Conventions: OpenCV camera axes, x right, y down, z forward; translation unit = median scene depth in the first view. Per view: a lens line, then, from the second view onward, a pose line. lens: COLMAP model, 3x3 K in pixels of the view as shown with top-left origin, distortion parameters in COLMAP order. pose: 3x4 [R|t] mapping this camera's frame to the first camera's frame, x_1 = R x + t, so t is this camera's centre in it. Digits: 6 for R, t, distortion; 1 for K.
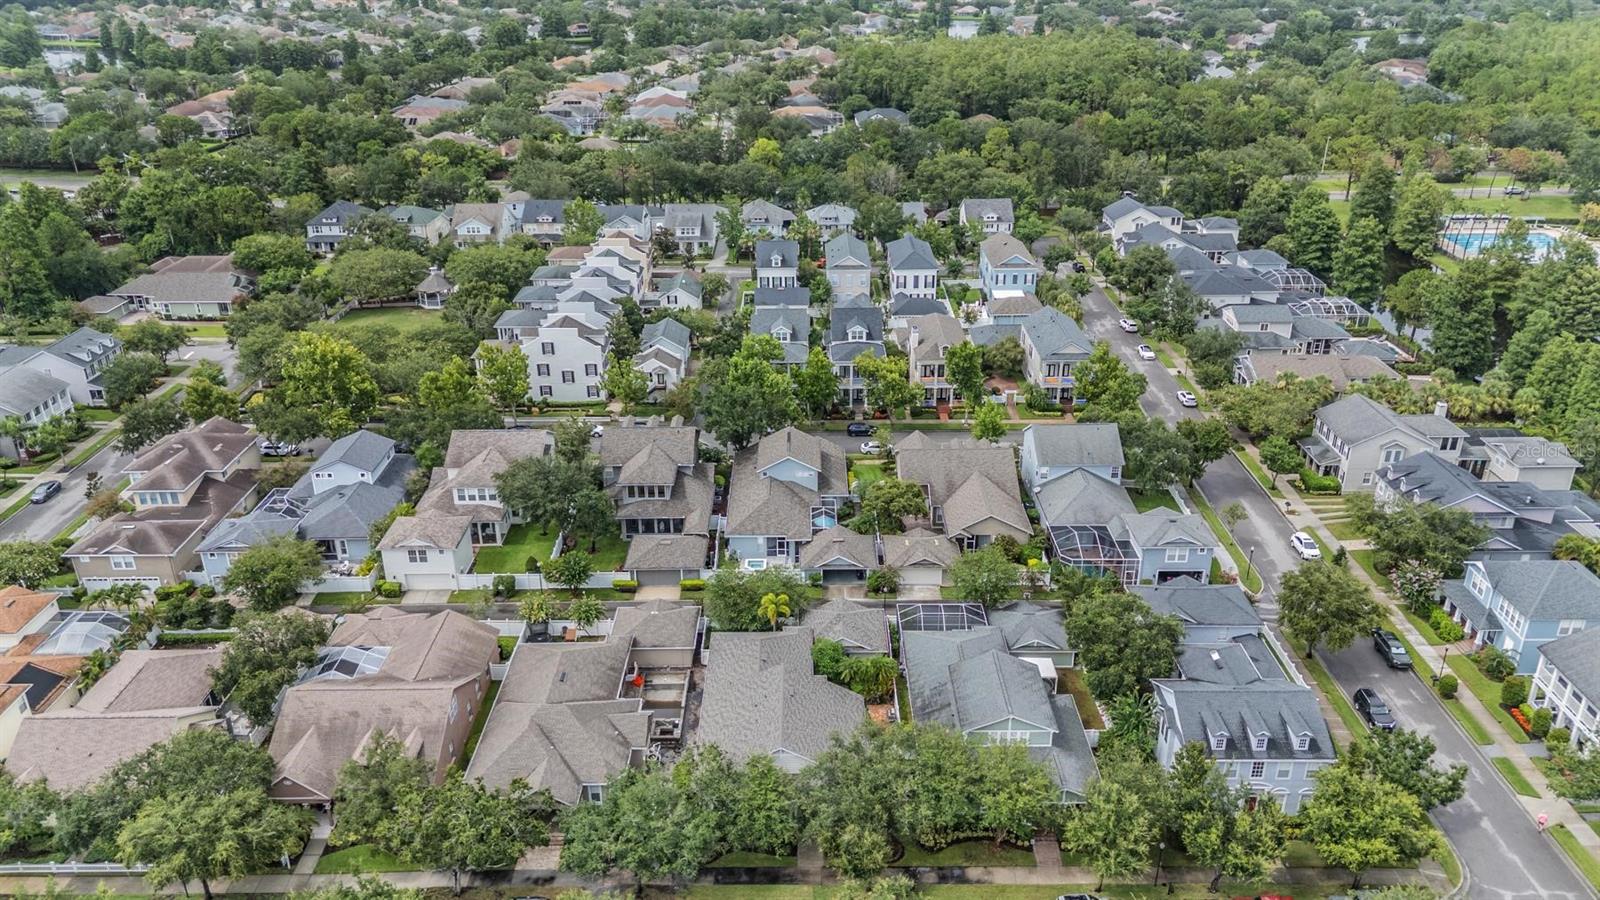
lens RADIAL K [[1201.1, 0, 800.0], [0, 1201.1, 450.0], [0, 0, 1]] dist [0.082184, -0.087976]
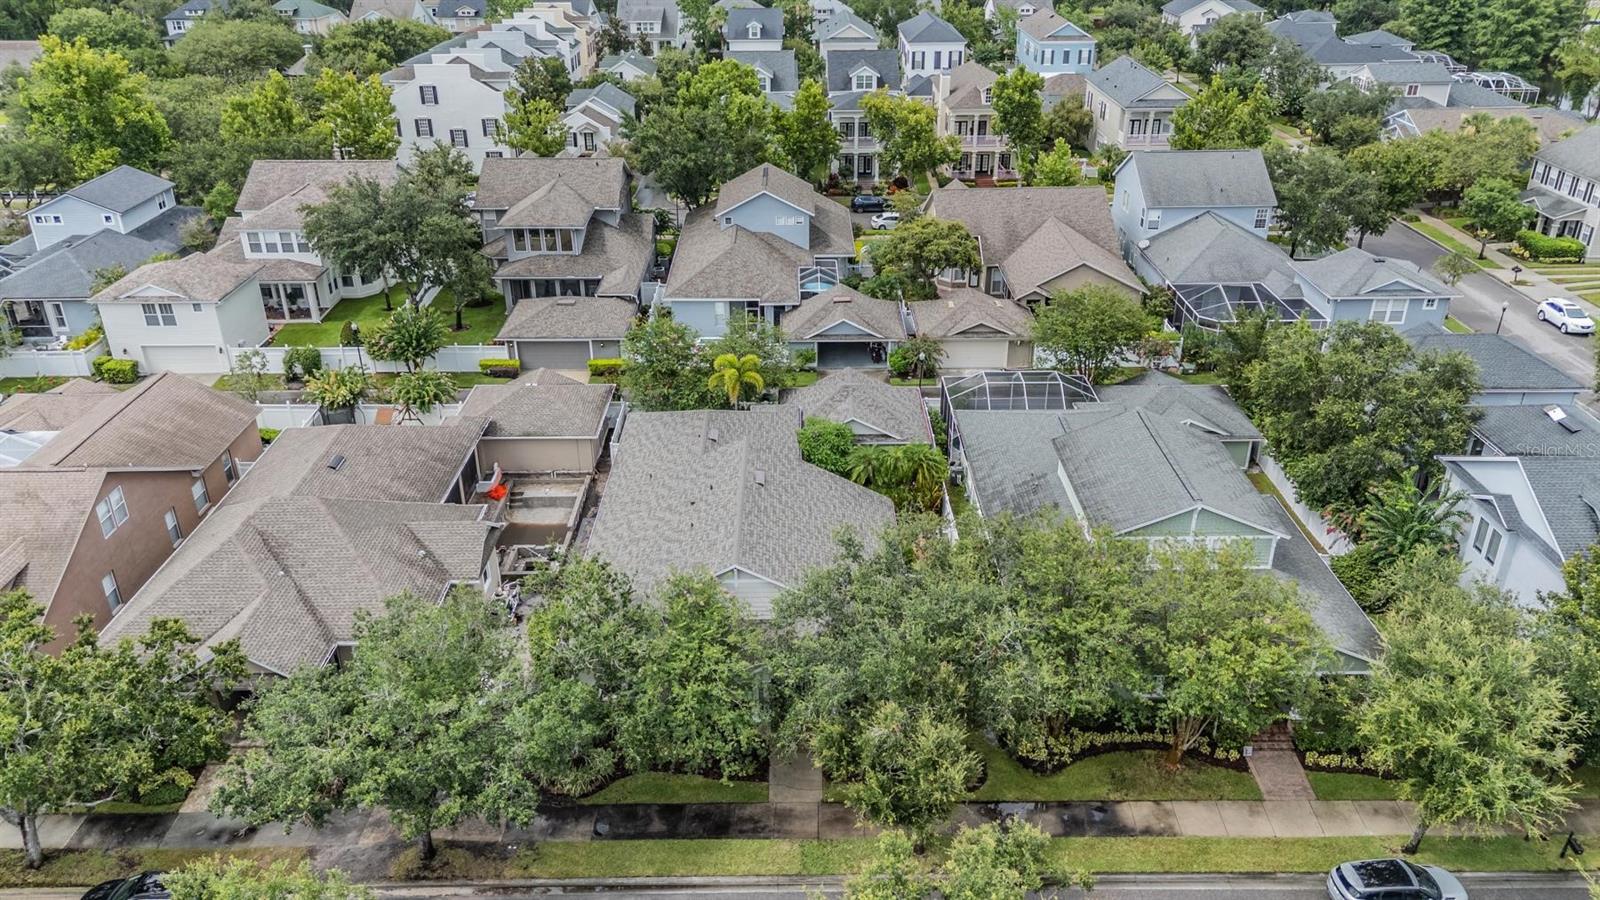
lens RADIAL K [[1201.1, 0, 800.0], [0, 1201.1, 450.0], [0, 0, 1]] dist [0.082184, -0.087976]
pose [[0.999971, -0.001928, 0.007347, 0.005064], [0.001646, 0.999272, 0.038114, 0.132564], [-0.007415, -0.038100, 0.999246, 0.374413]]
